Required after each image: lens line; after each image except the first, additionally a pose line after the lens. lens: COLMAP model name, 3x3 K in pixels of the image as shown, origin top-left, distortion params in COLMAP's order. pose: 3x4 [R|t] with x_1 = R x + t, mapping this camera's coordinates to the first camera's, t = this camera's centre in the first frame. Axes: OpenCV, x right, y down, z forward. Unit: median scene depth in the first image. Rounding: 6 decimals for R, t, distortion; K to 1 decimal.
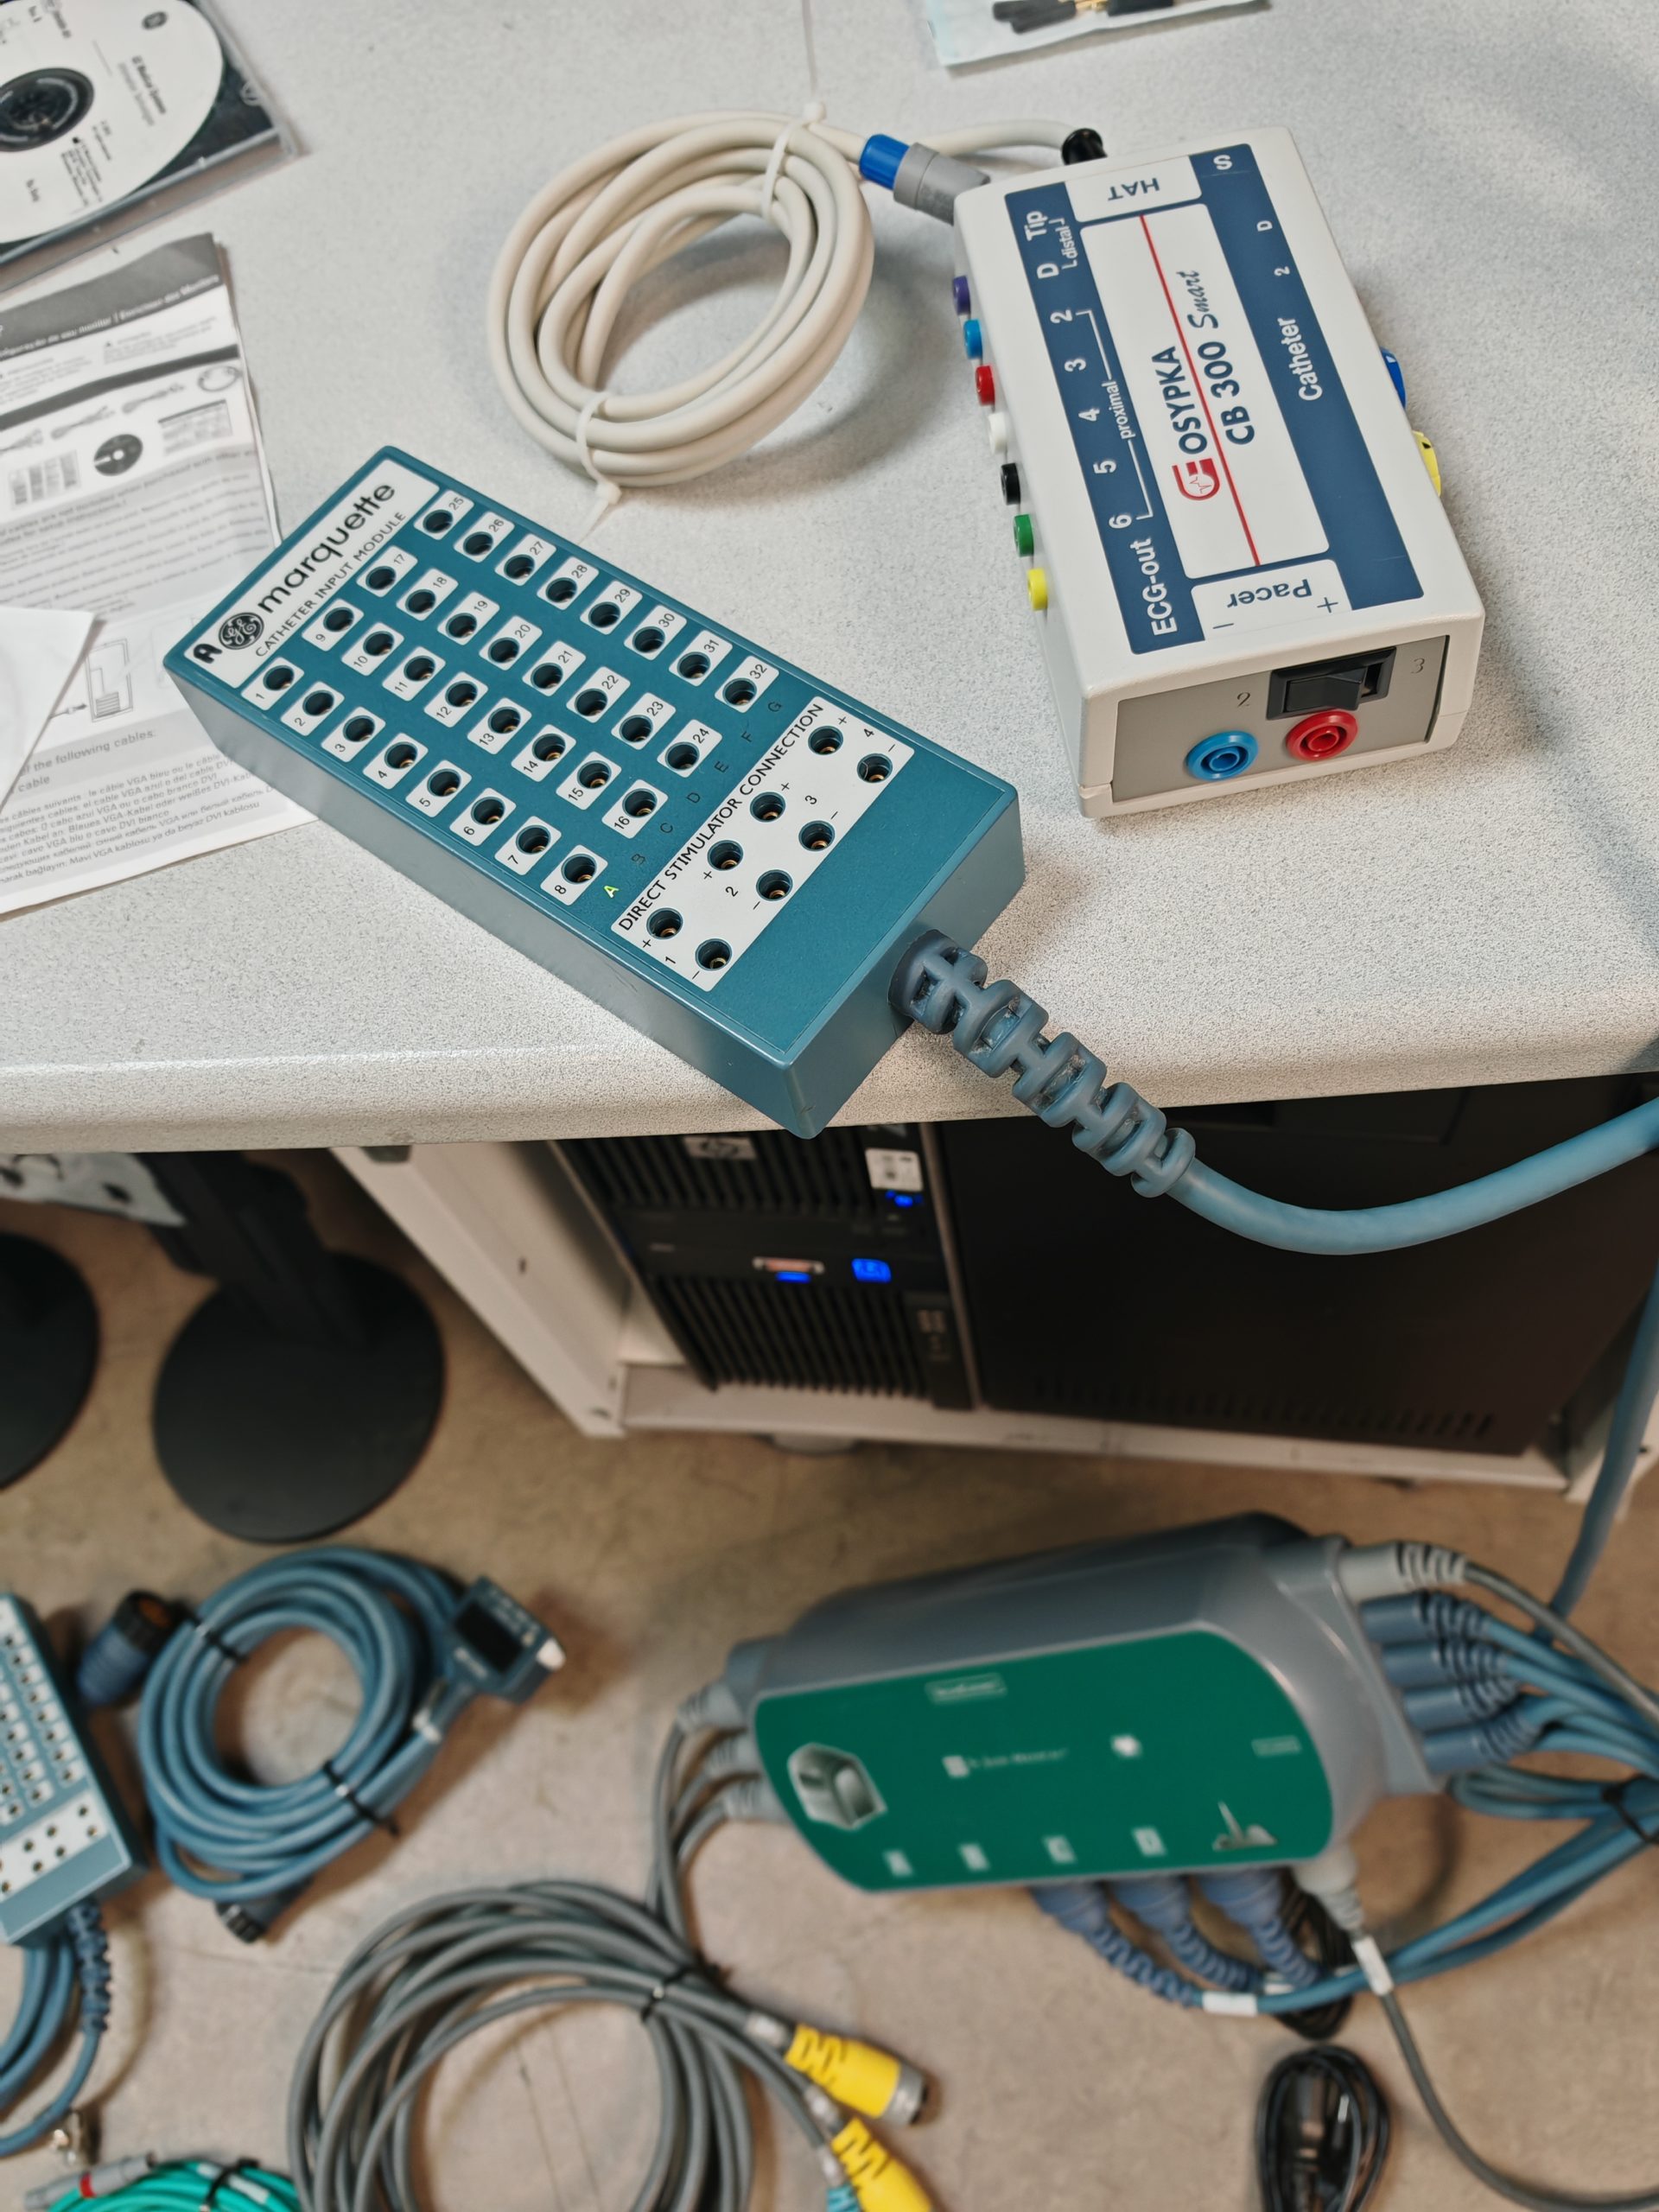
lens RADIAL K [[1844.2, 0, 802.1], [0, 1844.2, 1113.7], [0, 0, 1]] dist [0.015546, -0.056222]
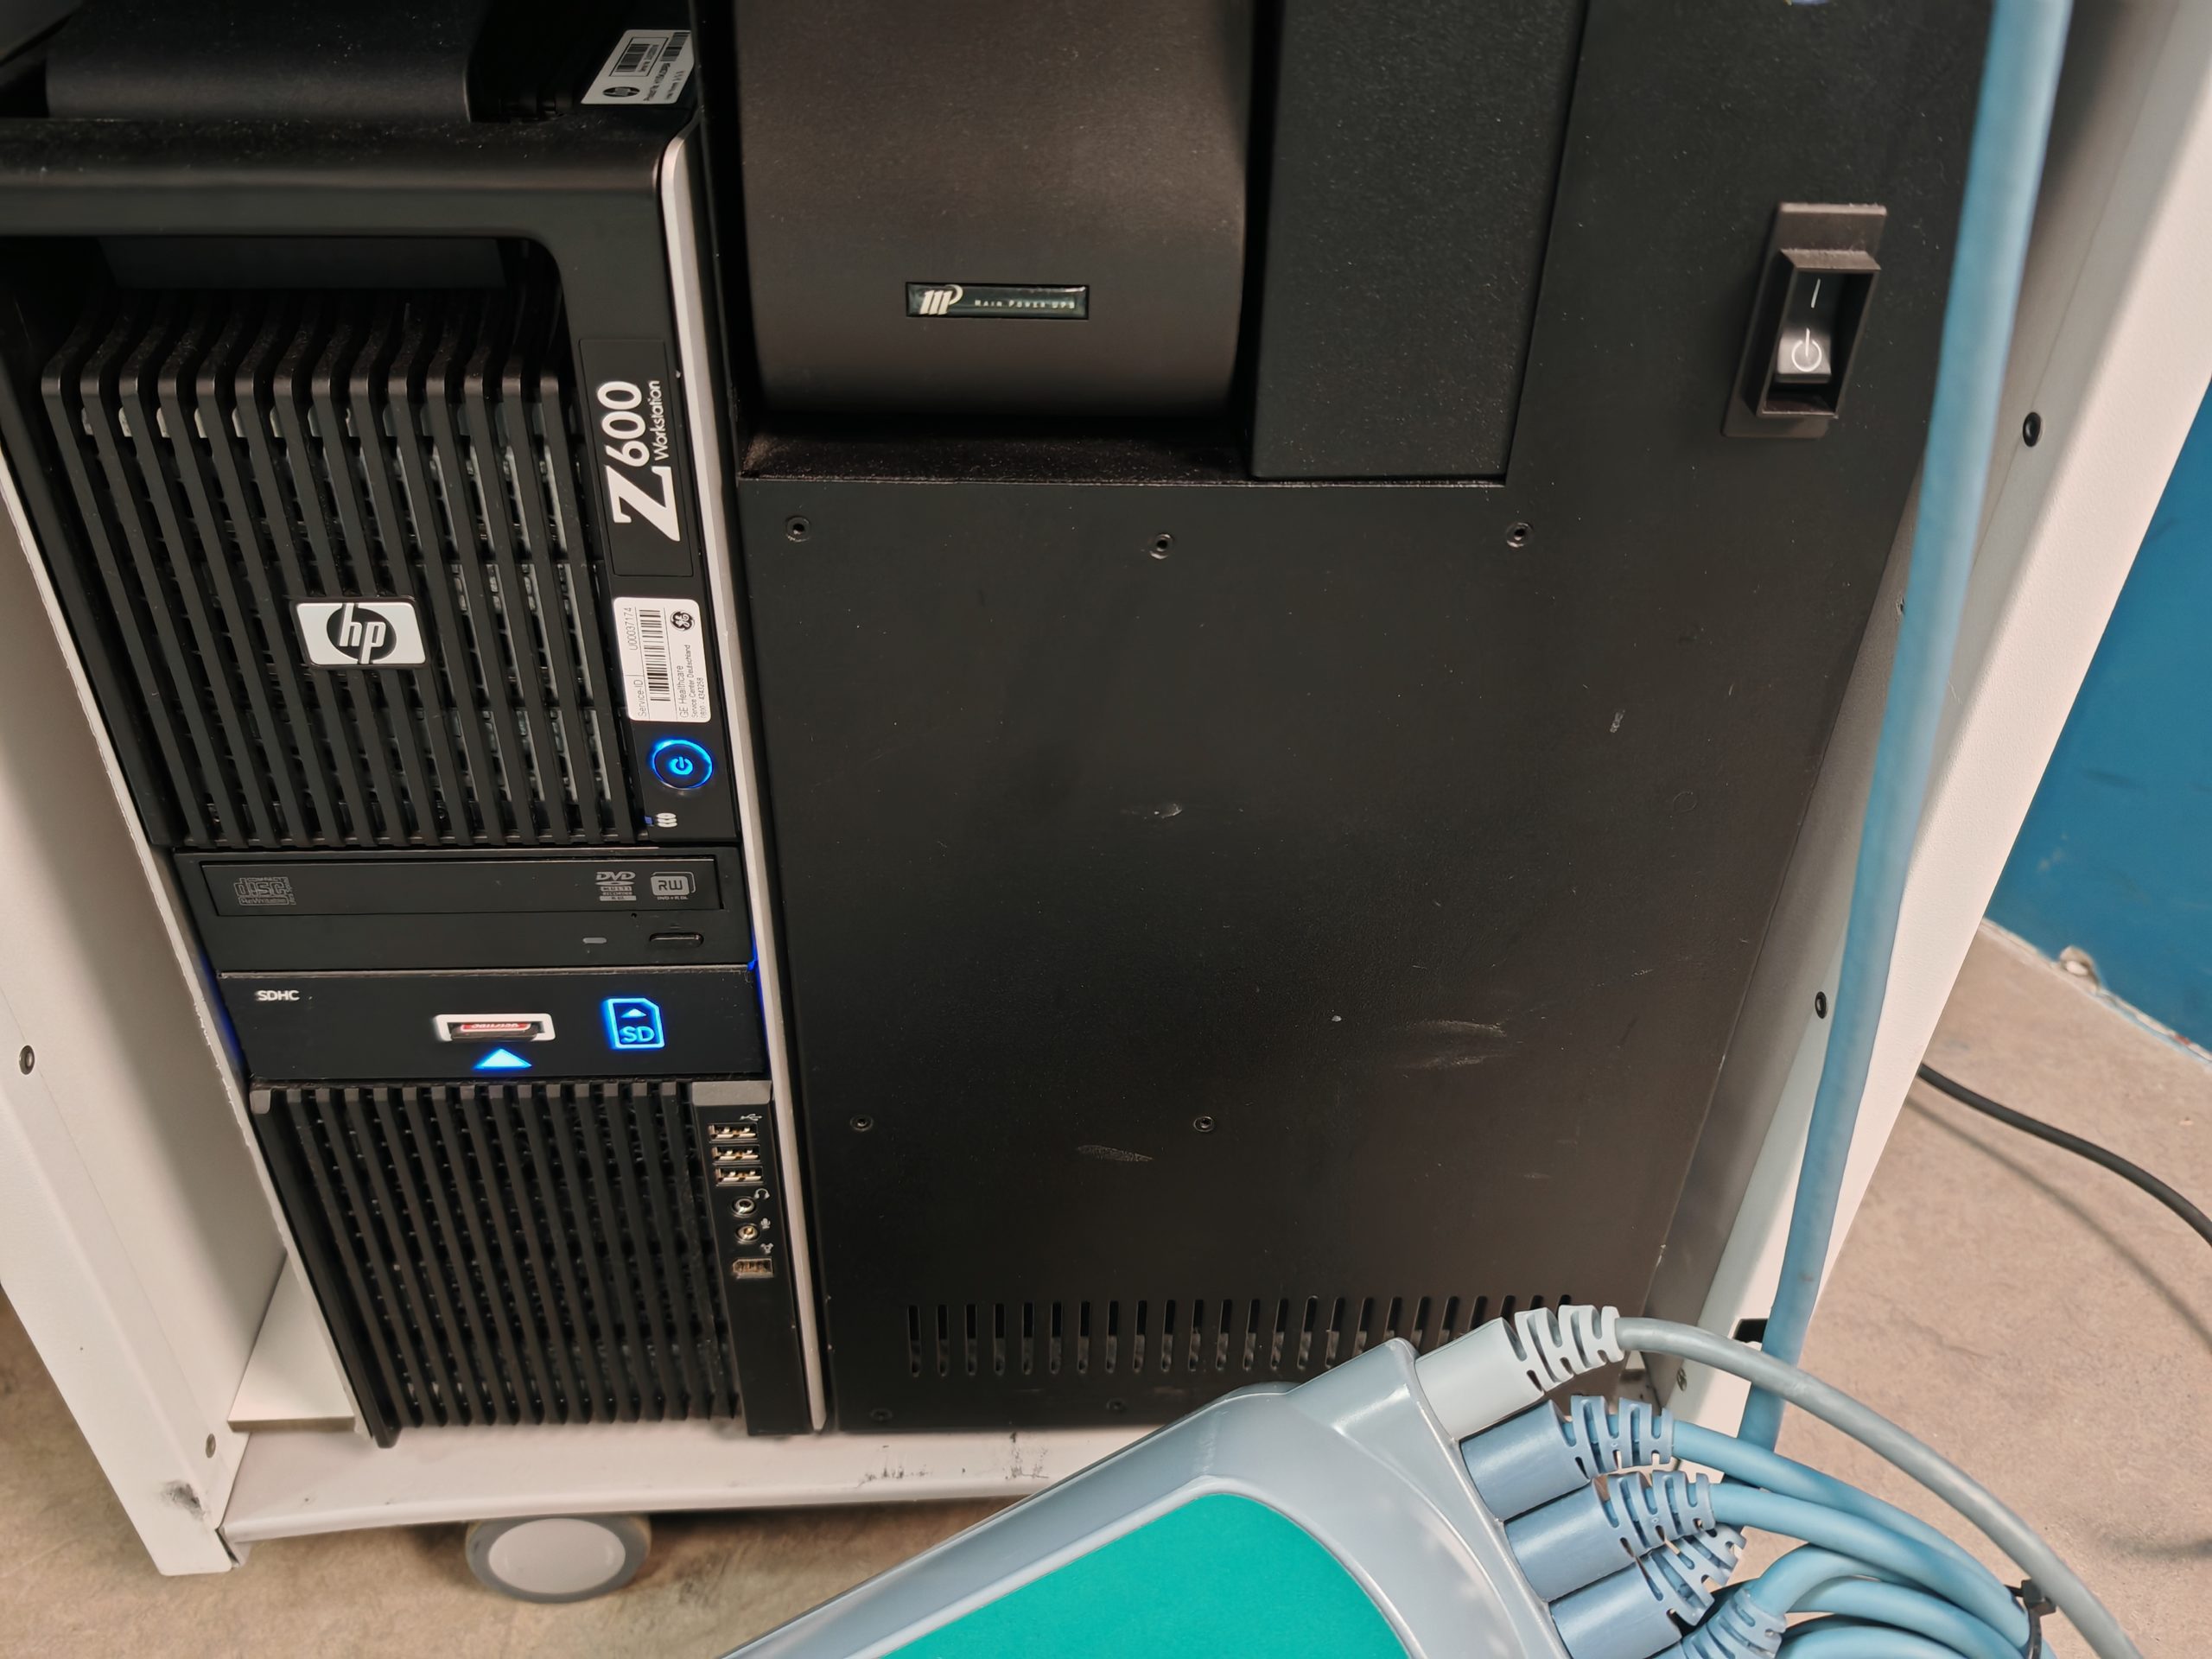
lens RADIAL K [[1825.8, 0, 1108.7], [0, 1825.8, 886.8], [0, 0, 1]] dist [0.002115, 0.009575]
pose [[0.969034, 0.021356, 0.246001, 0.036259], [0.086346, 0.904049, -0.418616, 0.291089], [-0.231337, 0.426894, 0.874211, 0.366995]]
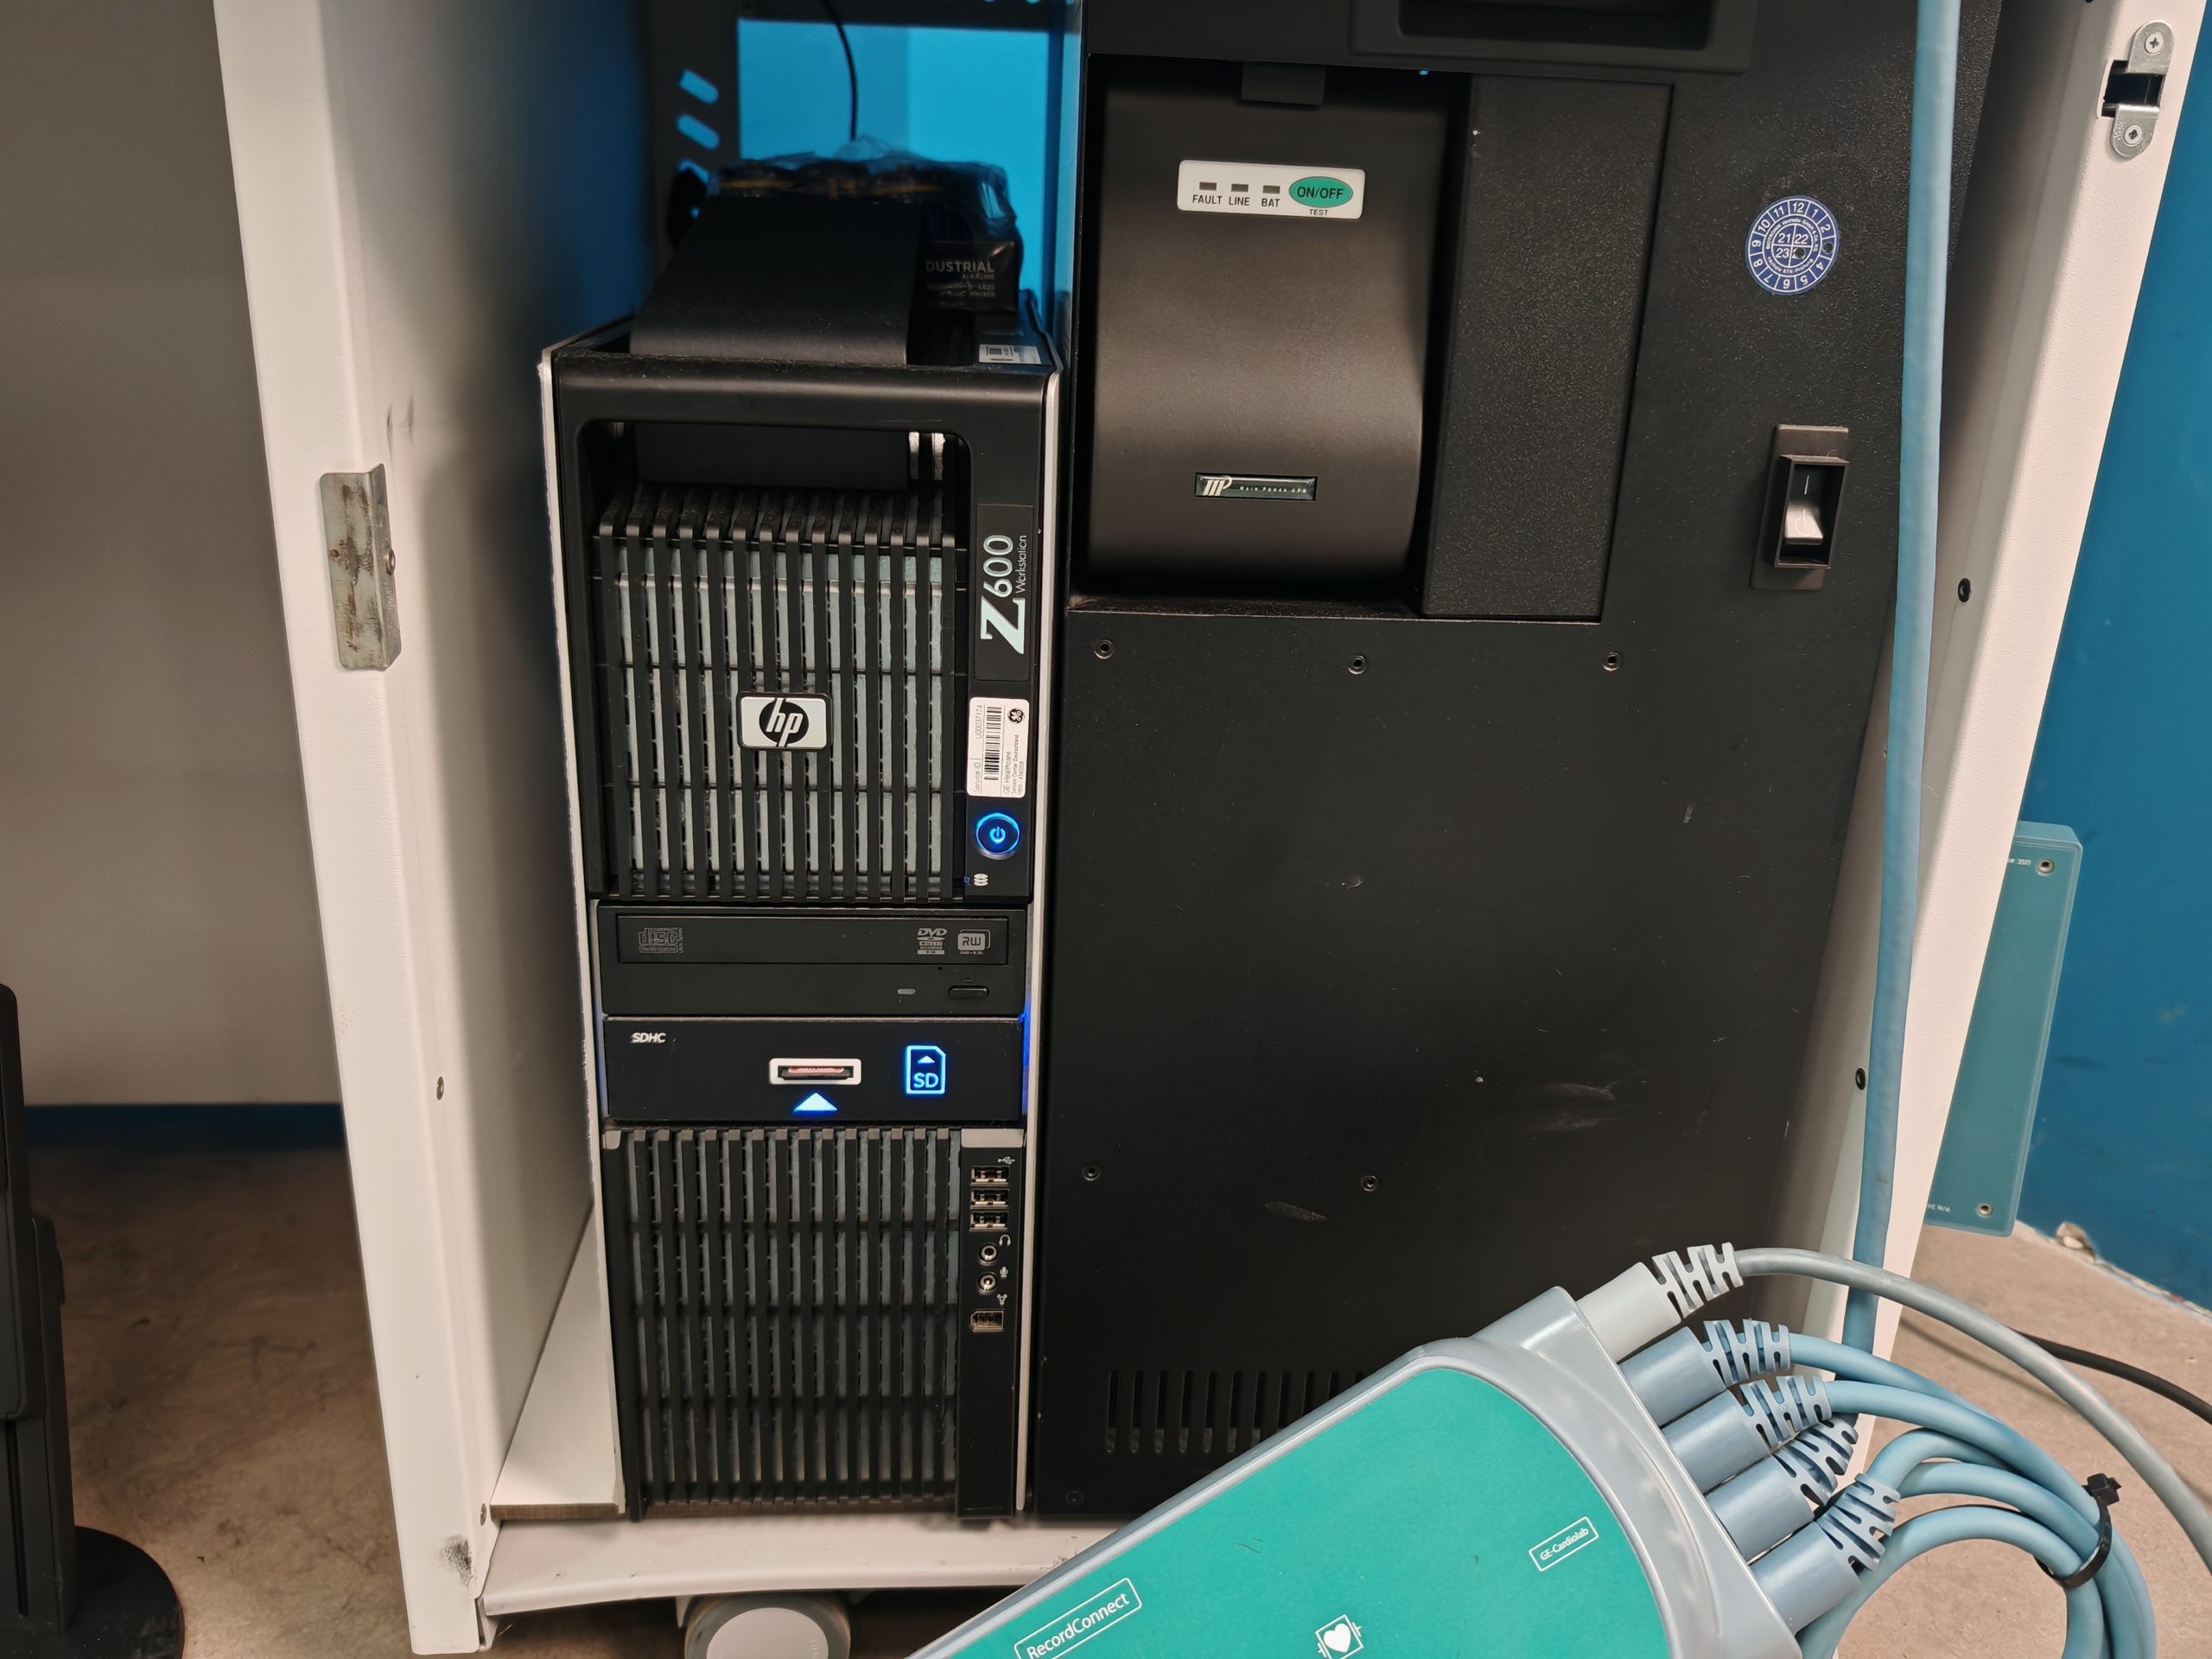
lens RADIAL K [[1814.8, 0, 1108.9], [0, 1814.8, 843.2], [0, 0, 1]] dist [0.001511, -0.024054]
pose [[0.964409, 0.110304, 0.240310, -0.076751], [0.088696, 0.721224, -0.687000, 0.508492], [-0.249096, 0.683863, 0.685771, 0.351169]]
